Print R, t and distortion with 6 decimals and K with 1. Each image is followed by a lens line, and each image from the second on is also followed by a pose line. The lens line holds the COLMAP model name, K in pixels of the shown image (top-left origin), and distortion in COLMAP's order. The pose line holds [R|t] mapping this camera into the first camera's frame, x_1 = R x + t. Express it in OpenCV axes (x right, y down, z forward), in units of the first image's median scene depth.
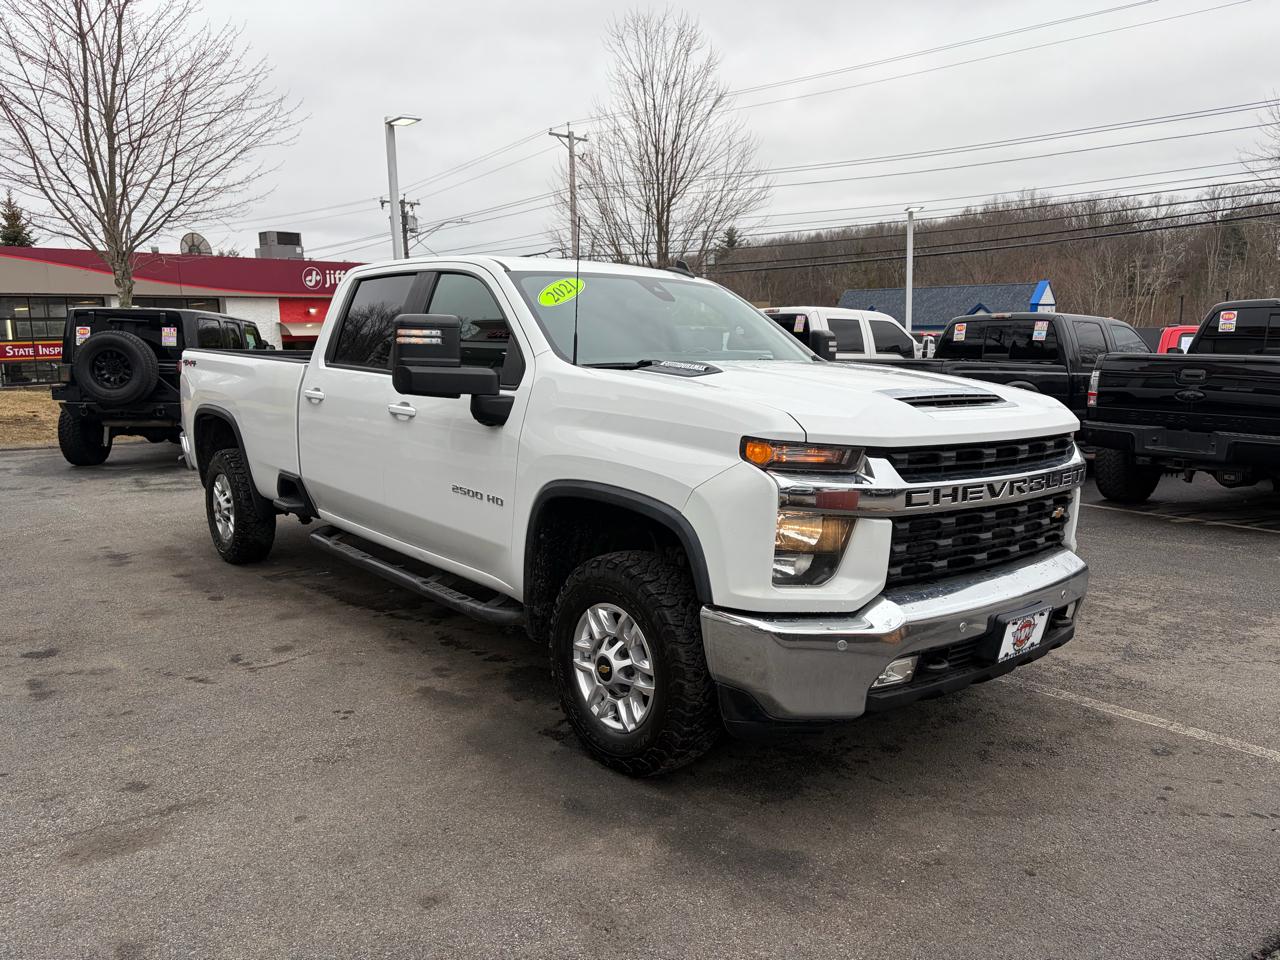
lens RADIAL K [[963.3, 0, 644.7], [0, 963.3, 483.5], [0, 0, 1]] dist [0.057043, -0.064666]
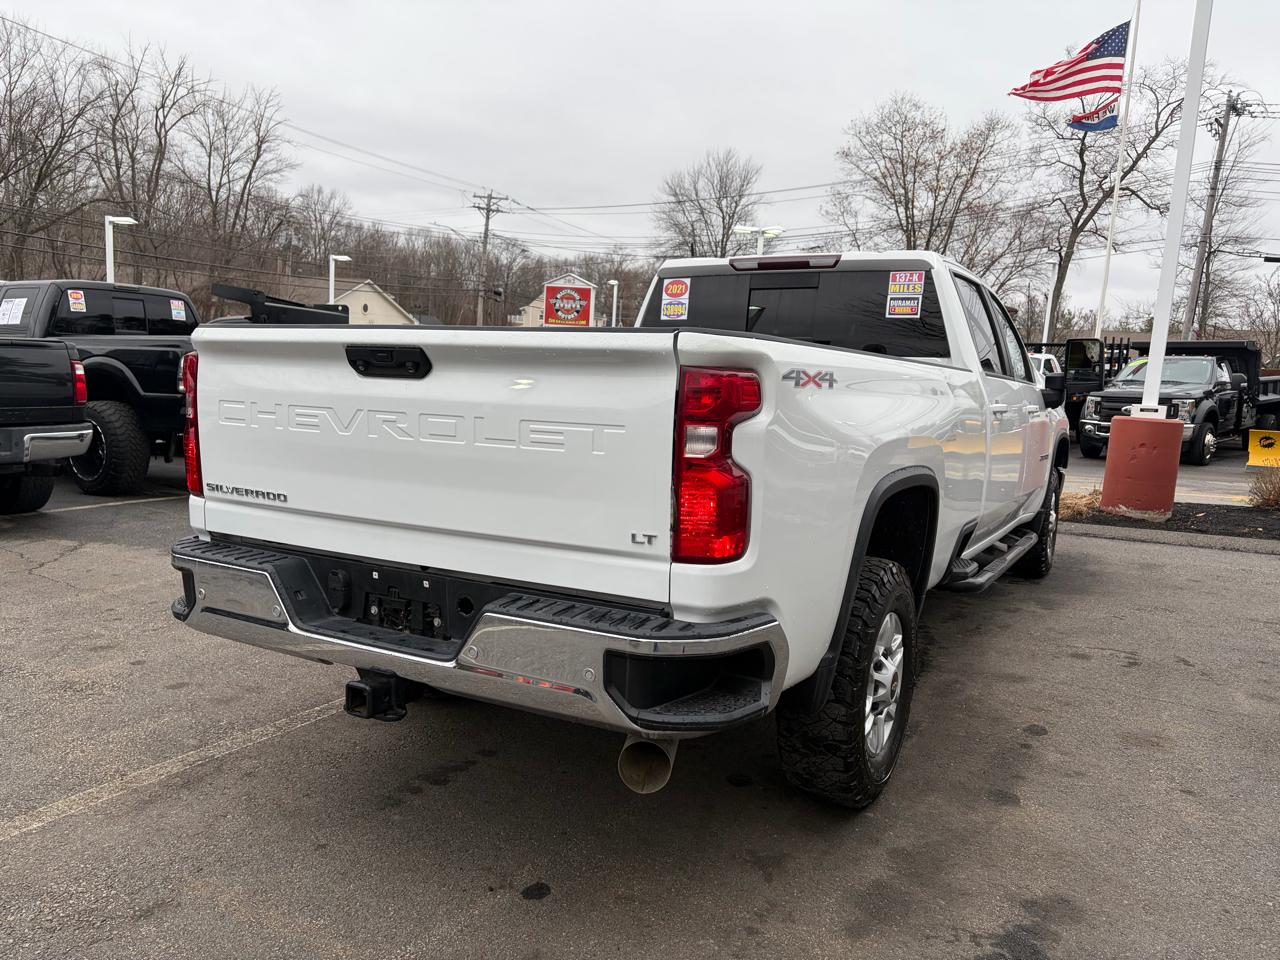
lens RADIAL K [[963.3, 0, 644.7], [0, 963.3, 483.5], [0, 0, 1]] dist [0.057043, -0.064666]
pose [[-0.349033, -0.134538, 0.927403, -1.406224], [0.093831, 0.979650, 0.177431, -0.283461], [-0.932401, 0.148948, -0.329306, 2.156102]]
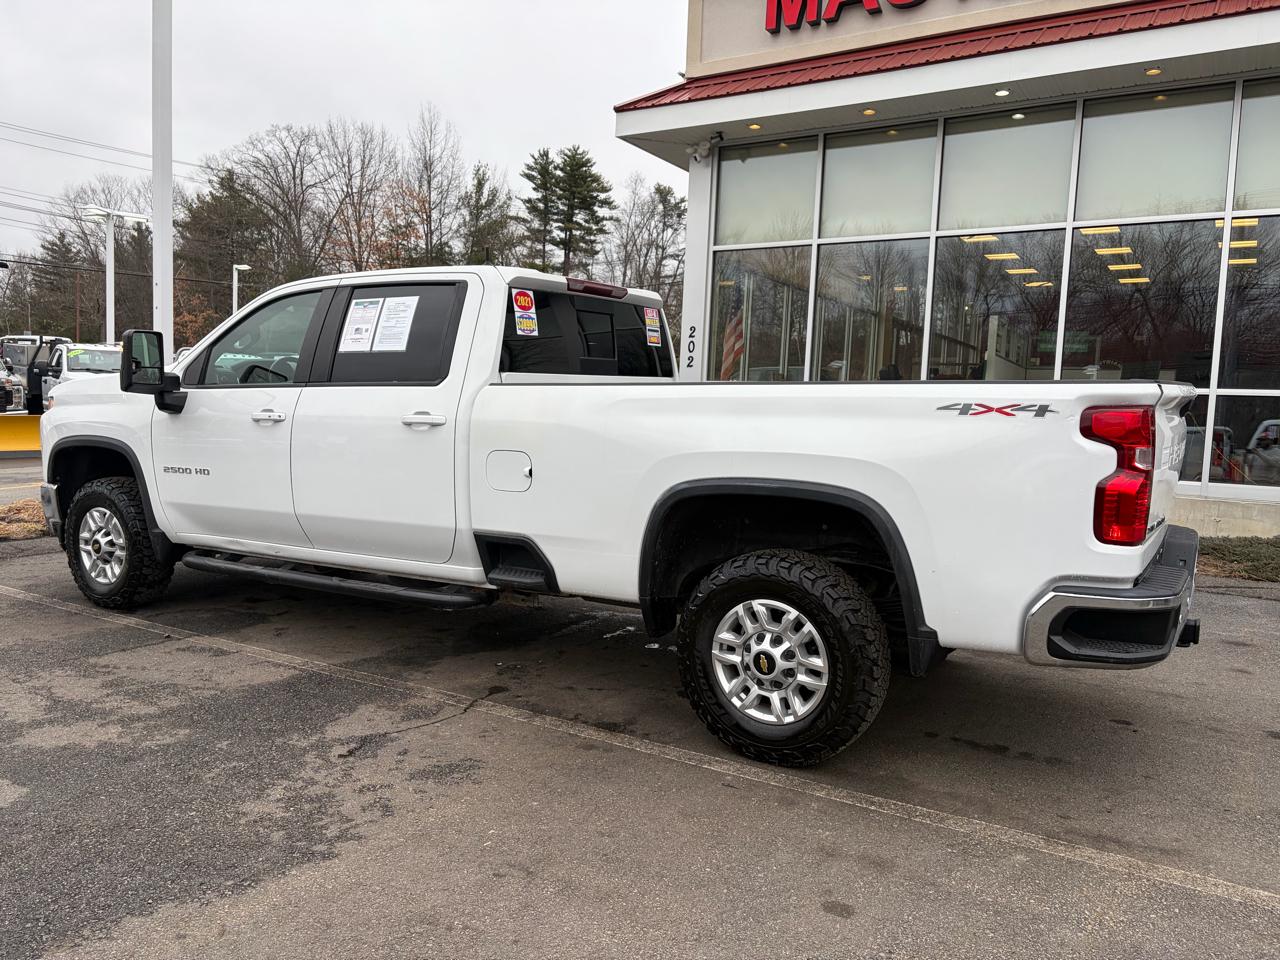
lens RADIAL K [[959.1, 0, 636.2], [0, 959.1, 488.2], [0, 0, 1]] dist [0.067154, -0.080435]
pose [[-0.949618, 0.000135, -0.313409, 0.035492], [-0.076725, 0.969472, 0.232891, -0.366929], [0.303873, 0.245204, -0.920617, 2.814177]]
